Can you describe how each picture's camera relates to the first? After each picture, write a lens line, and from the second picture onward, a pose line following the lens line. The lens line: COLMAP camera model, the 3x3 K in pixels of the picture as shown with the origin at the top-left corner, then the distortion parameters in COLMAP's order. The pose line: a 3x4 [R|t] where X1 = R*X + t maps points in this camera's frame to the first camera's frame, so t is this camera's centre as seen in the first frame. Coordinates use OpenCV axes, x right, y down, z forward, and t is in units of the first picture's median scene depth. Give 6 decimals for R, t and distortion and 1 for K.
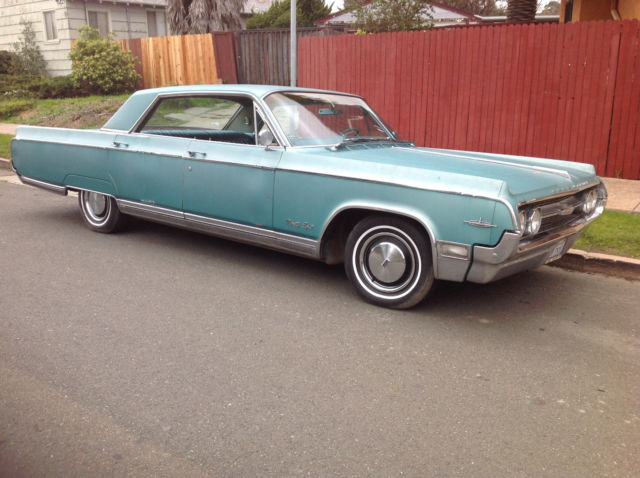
lens RADIAL K [[613.8, 0, 320.0], [0, 613.8, 239.0], [0, 0, 1]] dist [0.121464, -0.236234]
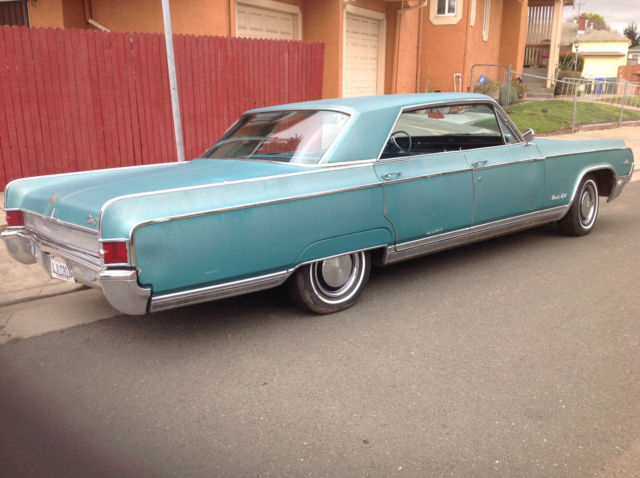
lens RADIAL K [[613.8, 0, 320.0], [0, 613.8, 239.0], [0, 0, 1]] dist [0.121464, -0.236234]
pose [[0.192315, -0.239974, 0.951539, -0.734188], [0.248252, 0.949997, 0.189411, -0.164939], [-0.949413, 0.199795, 0.242273, 0.621474]]
